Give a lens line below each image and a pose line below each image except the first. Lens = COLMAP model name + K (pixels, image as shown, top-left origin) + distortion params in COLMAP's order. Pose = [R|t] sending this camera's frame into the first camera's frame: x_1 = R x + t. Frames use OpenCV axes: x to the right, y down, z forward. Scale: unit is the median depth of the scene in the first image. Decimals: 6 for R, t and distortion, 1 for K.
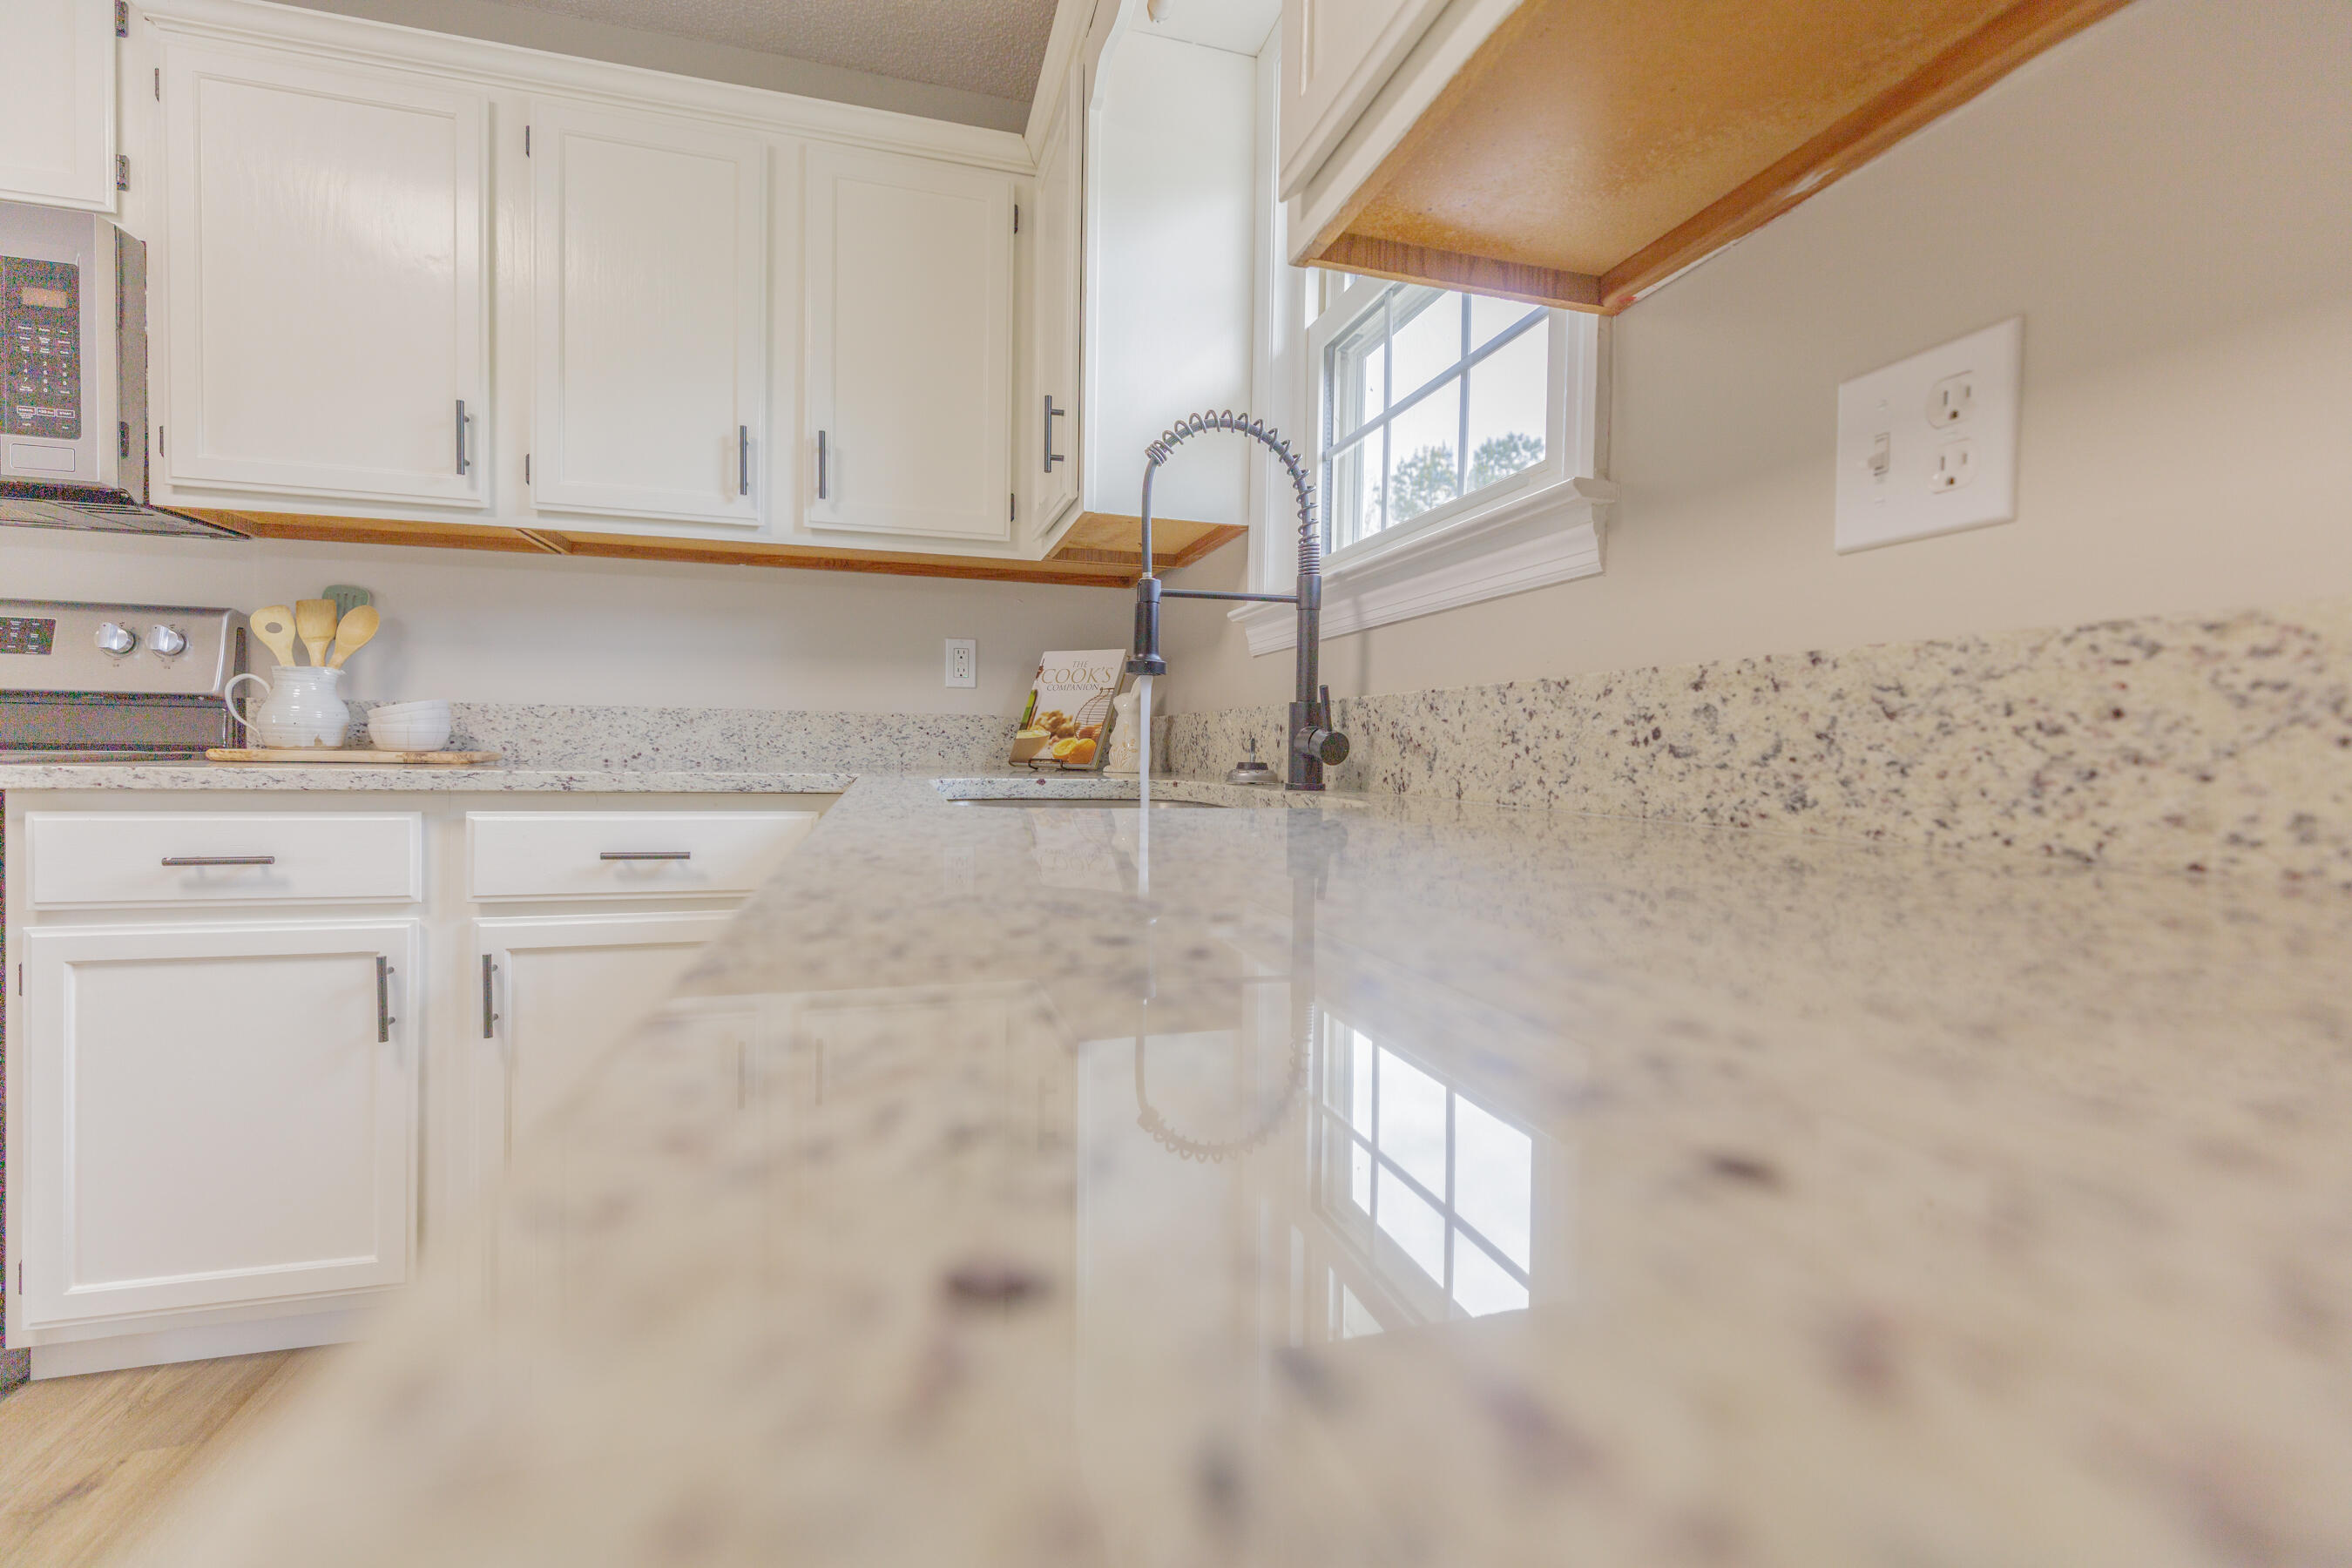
lens RADIAL K [[1062.6, 0, 1180.0], [0, 1062.6, 762.9], [0, 0, 1]] dist [-0.001103, 0.000309]
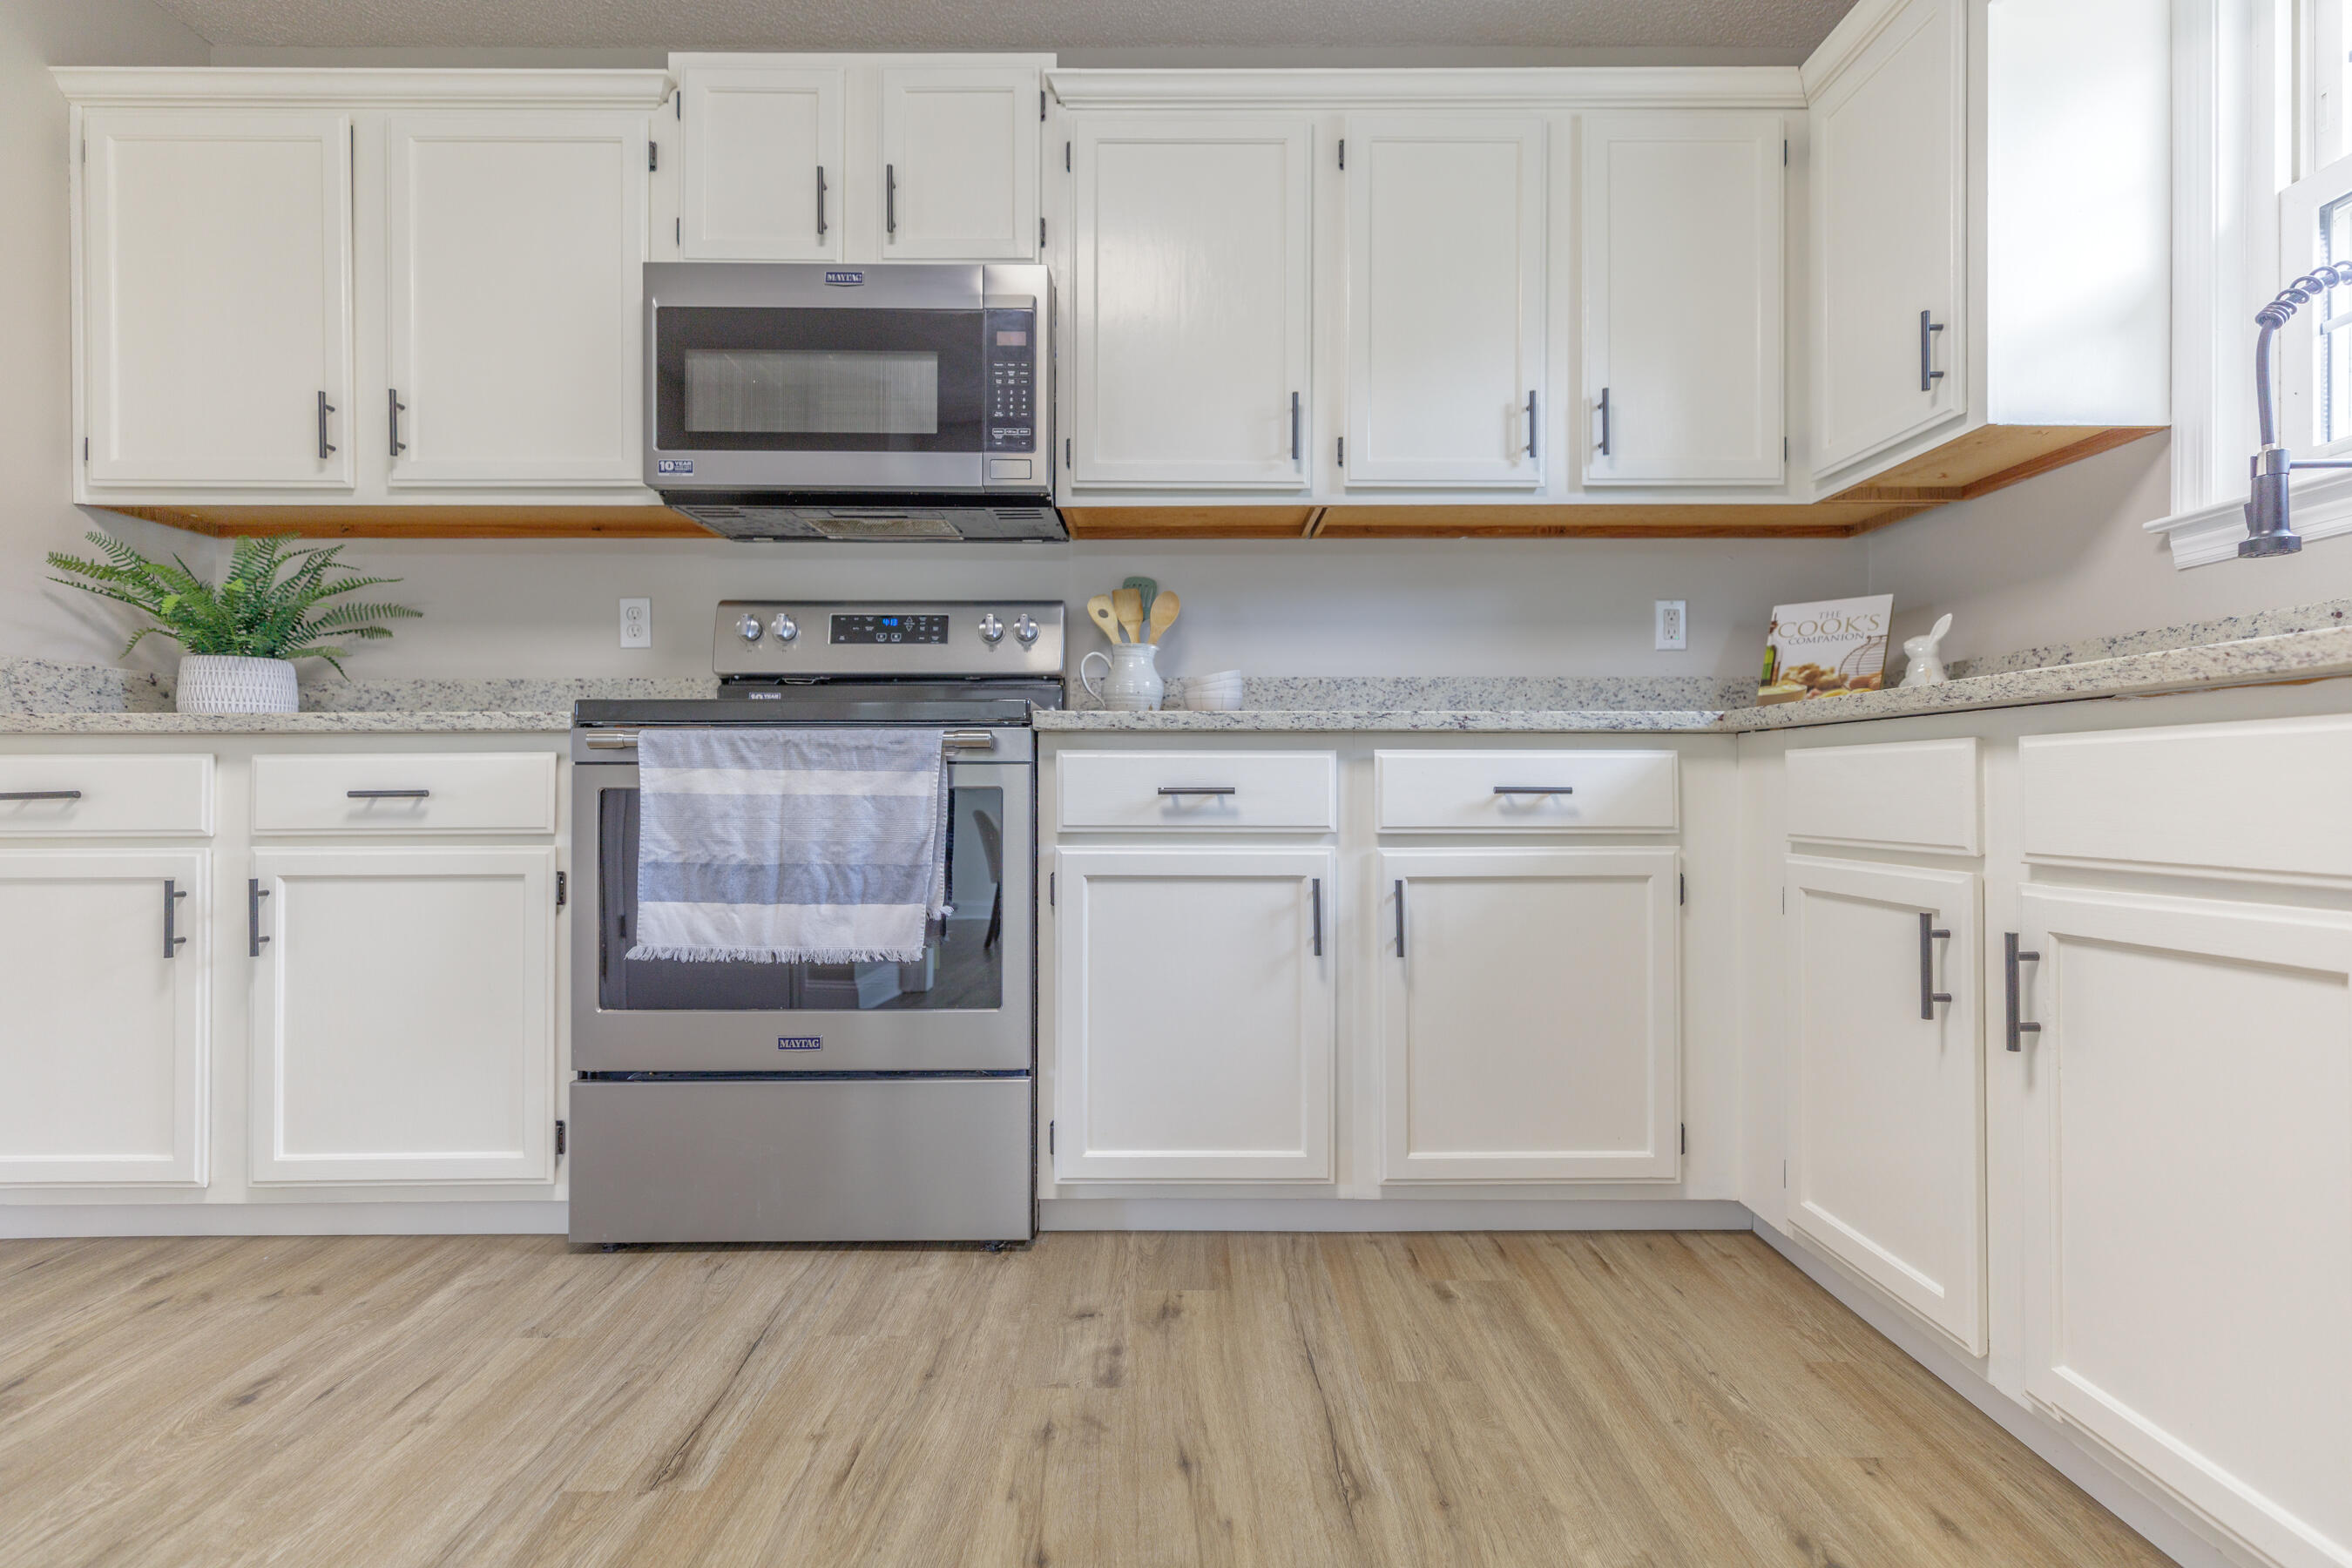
lens RADIAL K [[1062.6, 0, 1188.4], [0, 1062.6, 772.8], [0, 0, 1]] dist [-0.001103, 0.000309]
pose [[0.959339, -0.017430, -0.281717, -0.519444], [0.011446, 0.999673, -0.022874, 0.087157], [0.282023, 0.018720, 0.959225, -0.099348]]
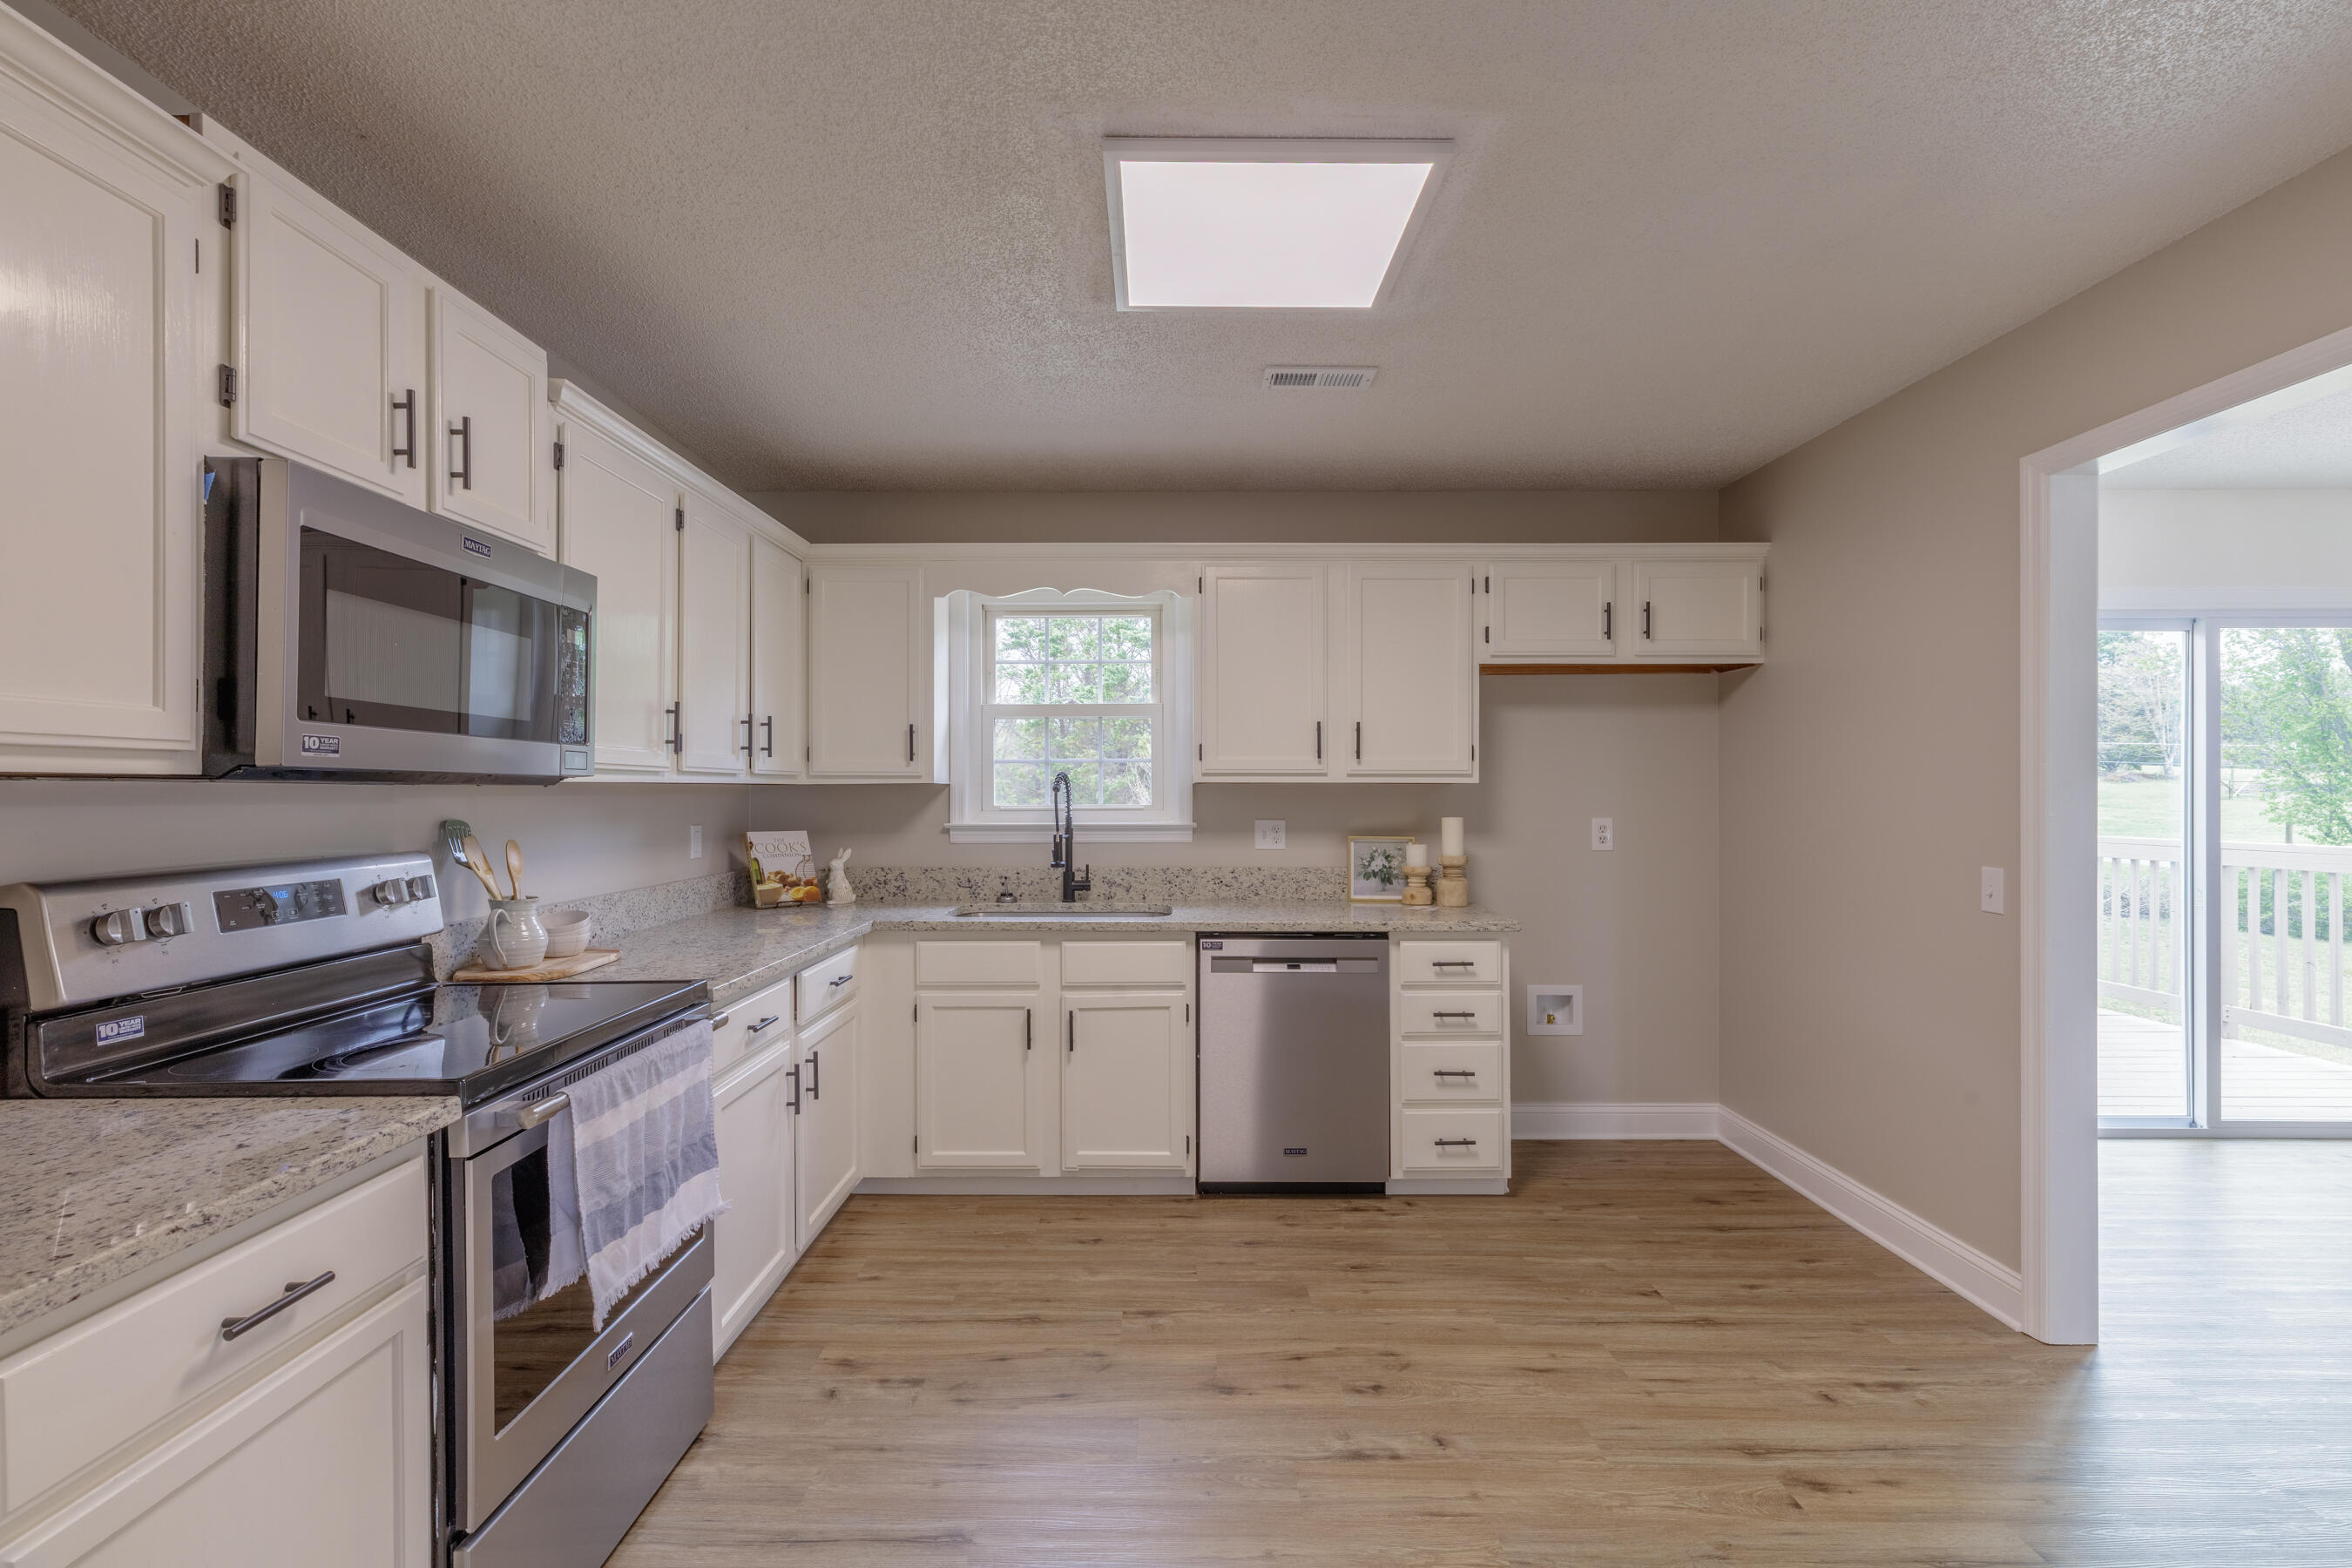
lens RADIAL K [[1062.6, 0, 1086.6], [0, 1062.6, 779.2], [0, 0, 1]] dist [-0.001103, 0.000309]
pose [[0.356677, -0.010568, 0.934168, -1.997305], [0.026722, 0.999642, 0.001106, -0.242373], [-0.933846, 0.024568, 0.356832, -0.047171]]
